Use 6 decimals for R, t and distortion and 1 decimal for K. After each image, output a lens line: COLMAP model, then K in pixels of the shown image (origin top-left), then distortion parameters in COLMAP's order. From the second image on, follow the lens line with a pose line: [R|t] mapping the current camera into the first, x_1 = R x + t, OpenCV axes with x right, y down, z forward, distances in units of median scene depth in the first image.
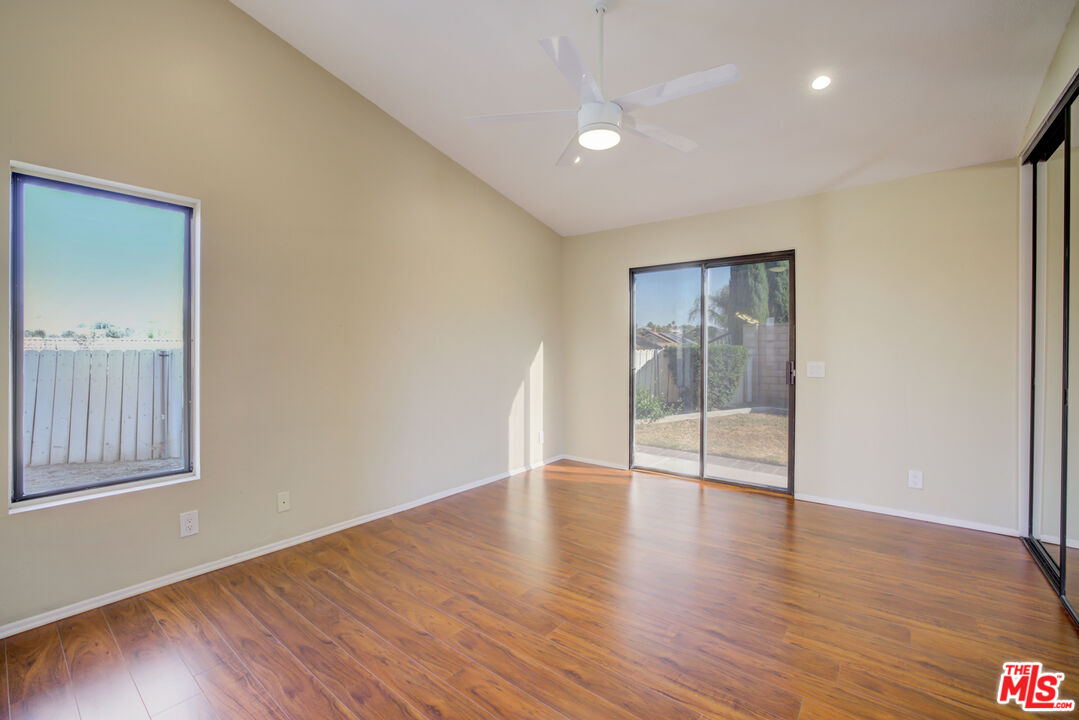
lens RADIAL K [[455.4, 0, 539.7], [0, 455.4, 352.9], [0, 0, 1]] dist [-0.025425, 0.001650]
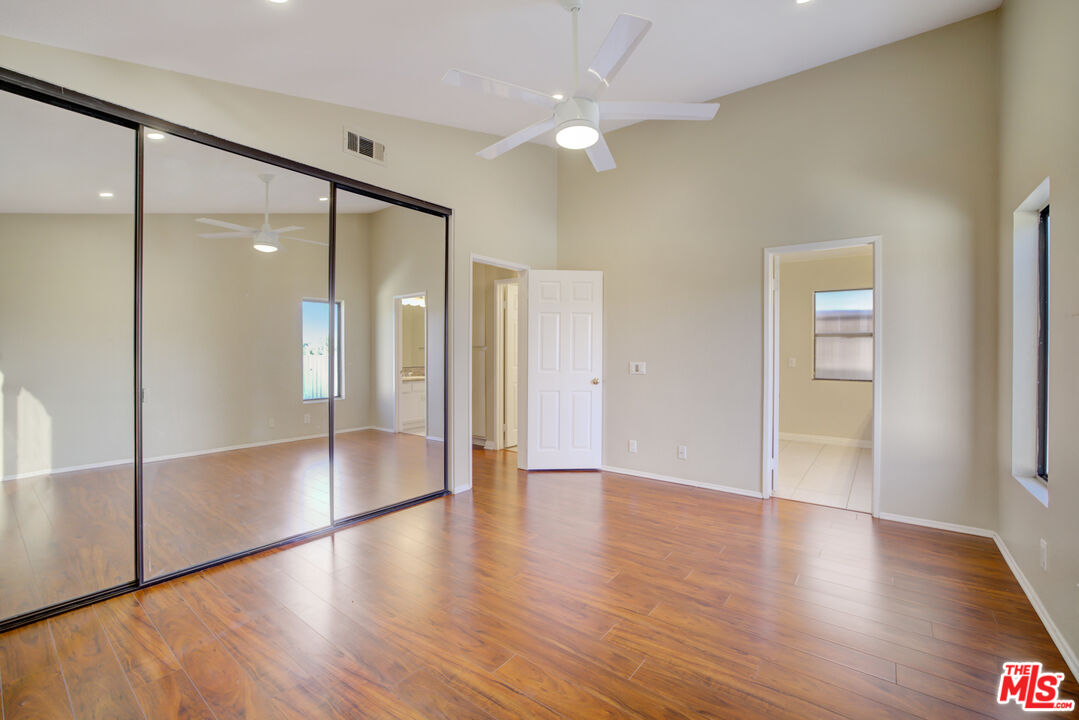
lens RADIAL K [[455.4, 0, 534.3], [0, 455.4, 360.7], [0, 0, 1]] dist [-0.025425, 0.001650]
pose [[-0.999999, -0.000173, 0.001195, 0.156741], [-0.000143, 0.999702, 0.024428, -0.010895], [-0.001199, 0.024428, -0.999701, 1.395987]]
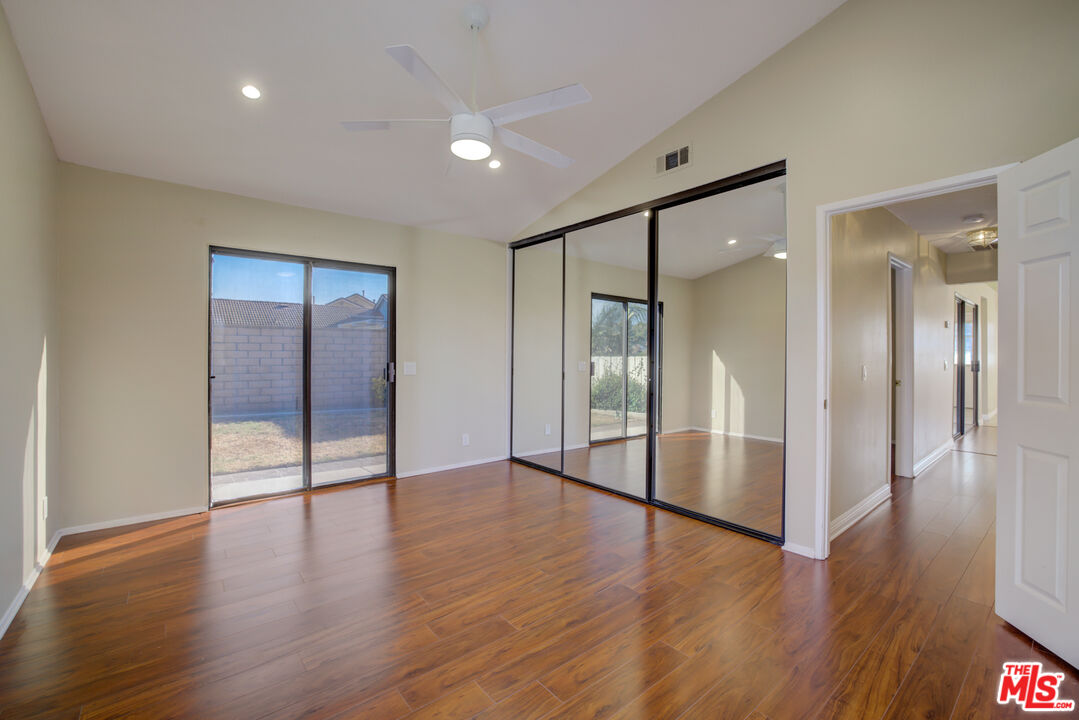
lens RADIAL K [[455.4, 0, 535.9], [0, 455.4, 355.7], [0, 0, 1]] dist [-0.025425, 0.001650]
pose [[0.218343, -0.003665, 0.975865, -0.600602], [0.001811, 0.999993, 0.003350, -0.002390], [-0.975871, 0.001035, 0.218348, 0.444525]]
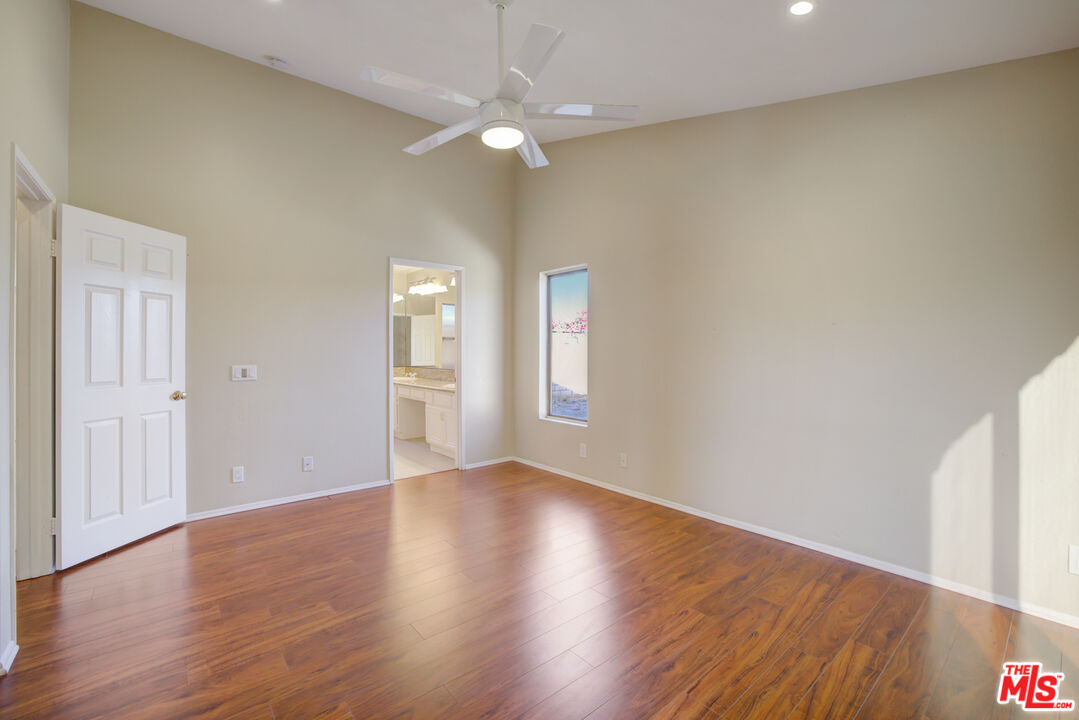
lens RADIAL K [[455.4, 0, 534.2], [0, 455.4, 351.9], [0, 0, 1]] dist [-0.025425, 0.001650]
pose [[-0.215741, -0.002391, -0.976448, 0.762537], [-0.000887, 0.999997, -0.002252, -0.003154], [0.976450, 0.000380, -0.215743, 0.906471]]
